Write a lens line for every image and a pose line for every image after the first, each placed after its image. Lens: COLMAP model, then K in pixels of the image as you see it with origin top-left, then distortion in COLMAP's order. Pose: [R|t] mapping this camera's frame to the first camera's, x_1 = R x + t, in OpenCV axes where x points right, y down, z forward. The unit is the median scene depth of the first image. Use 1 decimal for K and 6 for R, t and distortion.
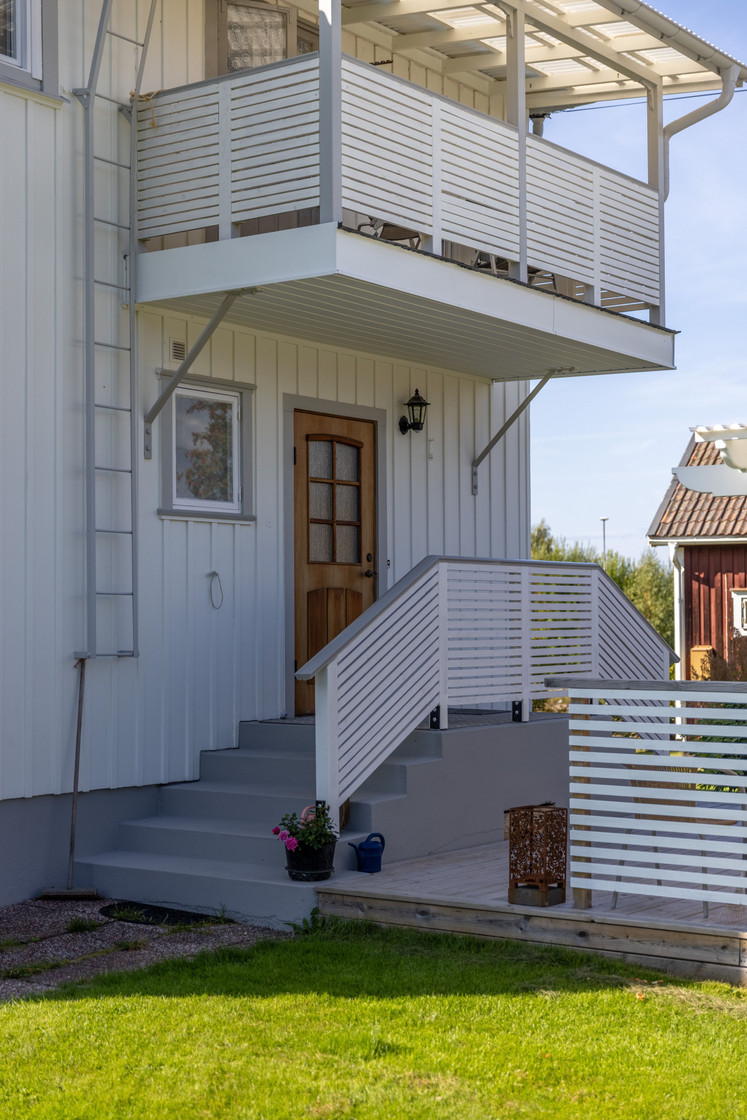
lens RADIAL K [[1731.9, 0, 373.5], [0, 1731.9, 560.0], [0, 0, 1]] dist [0.020292, 0.015833]
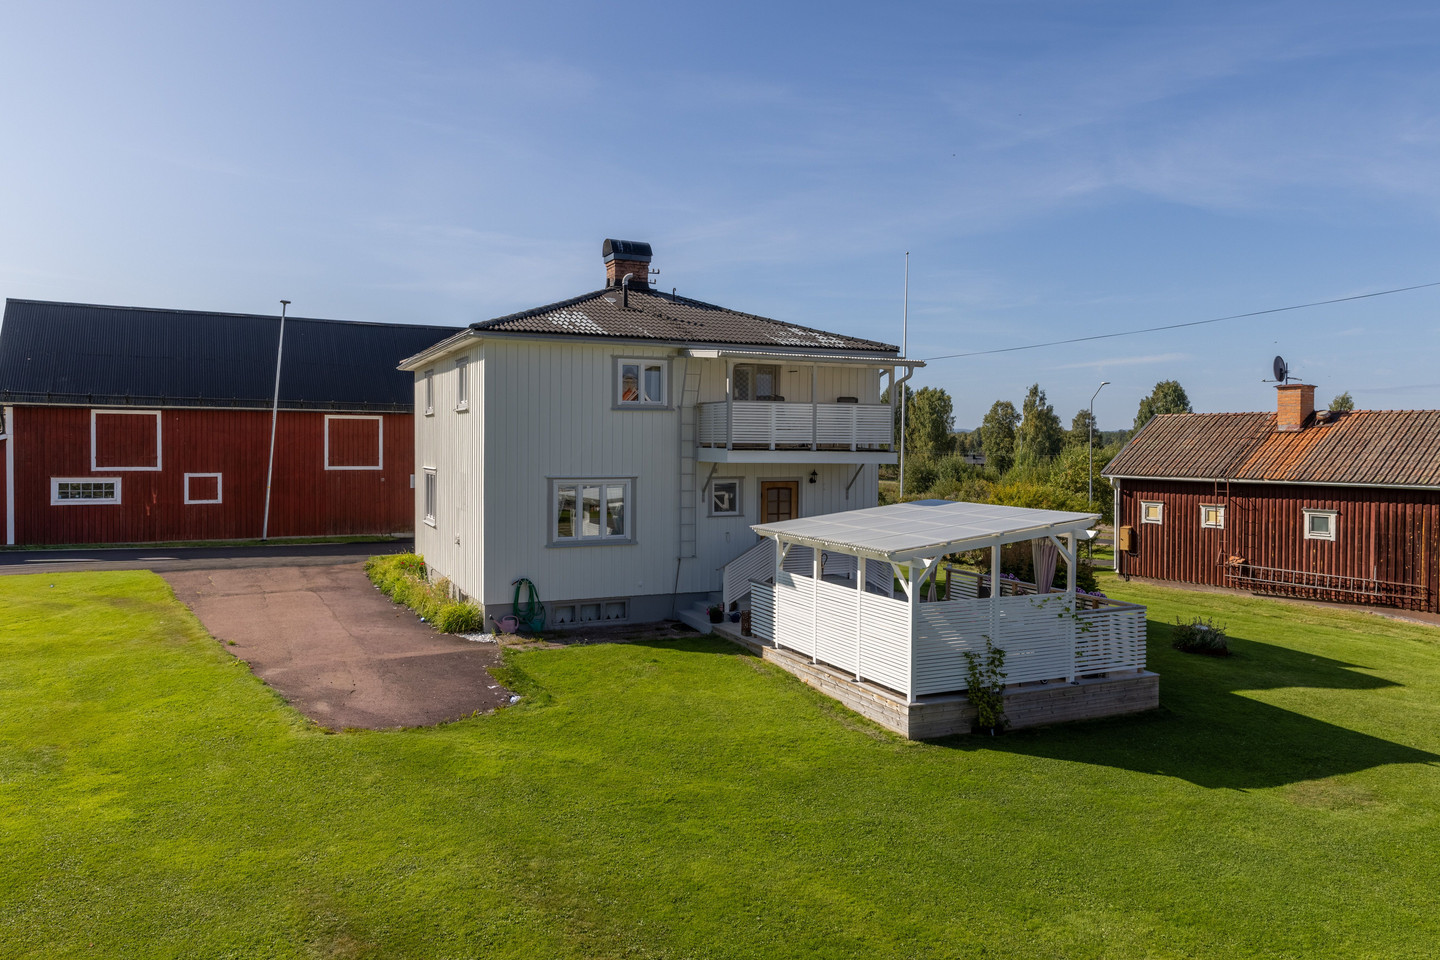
lens RADIAL K [[993.2, 0, 711.3], [0, 993.2, 462.5], [0, 0, 1]] dist [0.004831, 0.000131]
pose [[0.874785, 0.020714, -0.484069, 0.888084], [0.005251, 0.998622, 0.052223, -0.250635], [0.484483, -0.048226, 0.873470, -0.796401]]
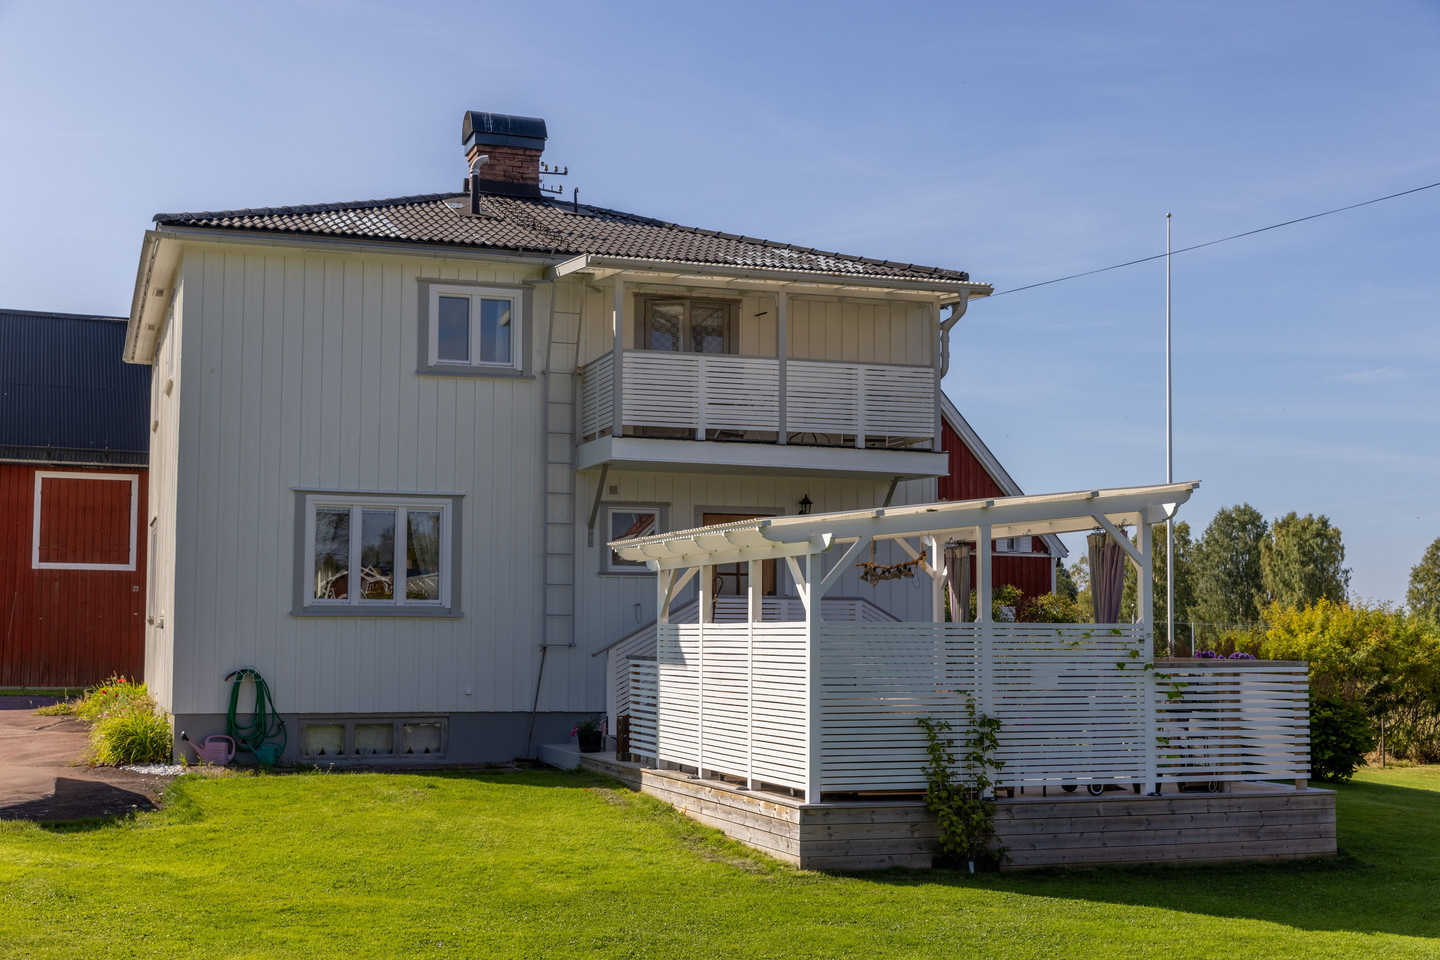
lens RADIAL K [[1874.7, 0, 720.0], [0, 1874.7, 480.0], [0, 0, 1]] dist [-0.008039, 0.015641]
pose [[0.823640, -0.039188, -0.565758, 1.213891], [0.011255, 0.998543, -0.052780, -0.019895], [0.567002, 0.037104, 0.822880, -0.684673]]
